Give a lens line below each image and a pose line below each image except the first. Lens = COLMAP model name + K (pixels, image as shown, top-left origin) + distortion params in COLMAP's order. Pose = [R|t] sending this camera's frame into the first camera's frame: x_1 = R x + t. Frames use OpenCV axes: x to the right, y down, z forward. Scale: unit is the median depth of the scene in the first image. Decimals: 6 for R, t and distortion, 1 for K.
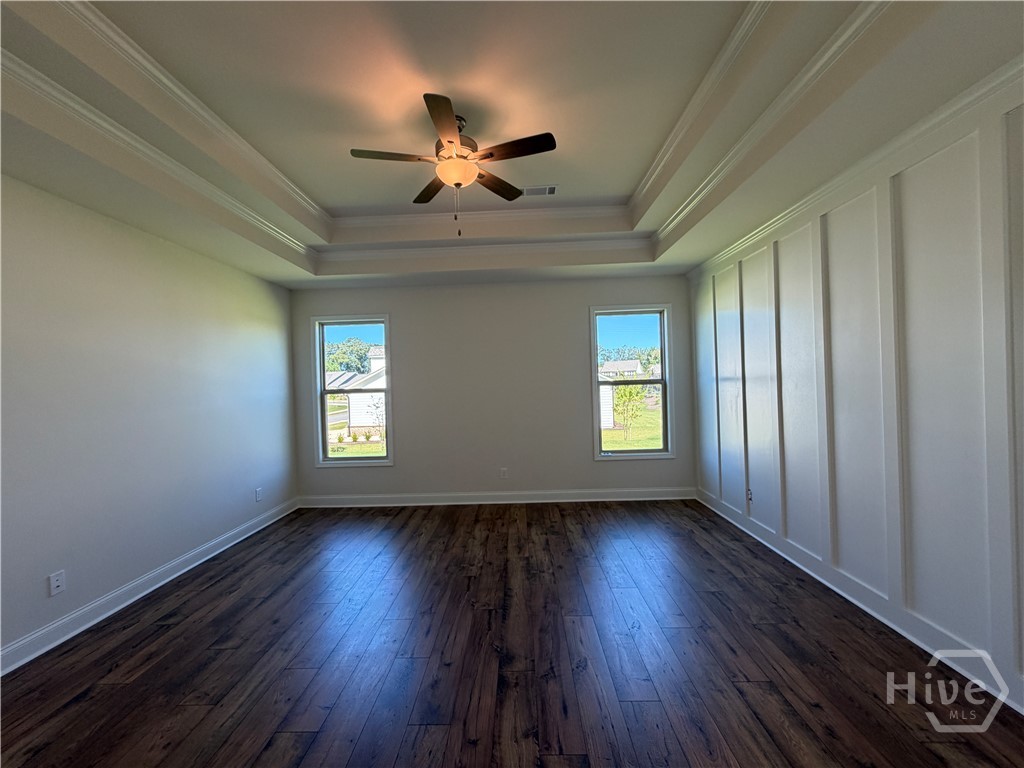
lens RADIAL K [[410.5, 0, 512.1], [0, 410.5, 385.3], [0, 0, 1]] dist [0.003413, -0.000441]
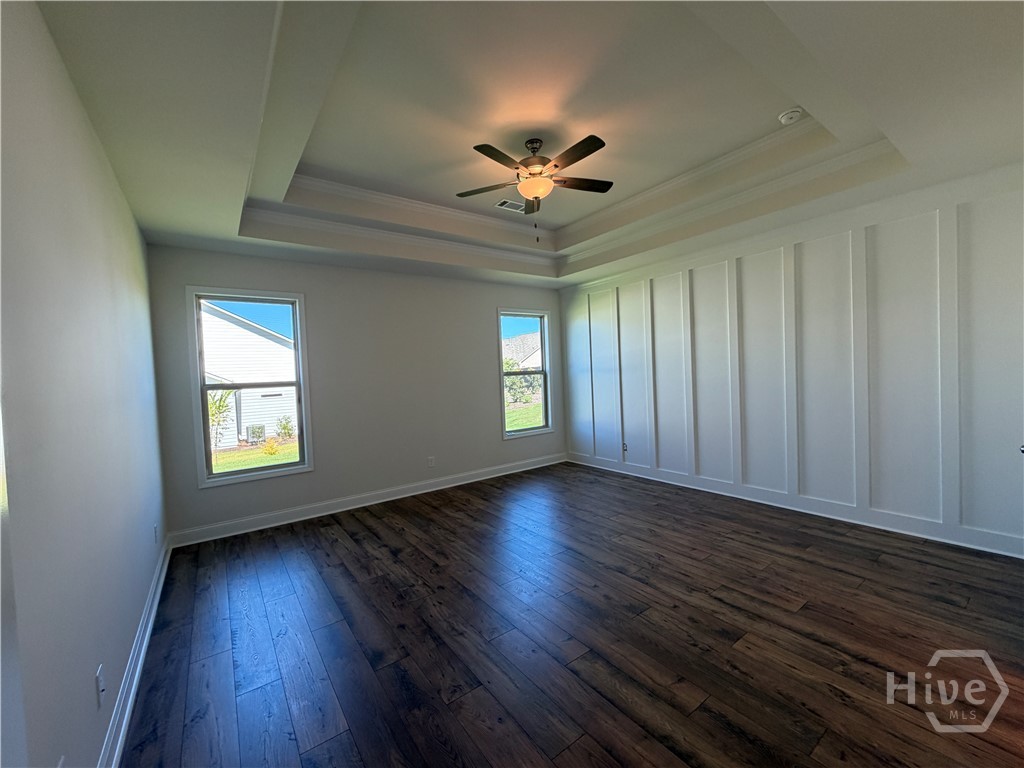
lens RADIAL K [[410.5, 0, 509.0], [0, 410.5, 387.7], [0, 0, 1]] dist [0.003413, -0.000441]
pose [[0.791807, -0.024756, 0.610269, -0.510250], [0.019721, 0.999694, 0.014965, 0.017464], [-0.610453, 0.000185, 0.792053, 0.068780]]
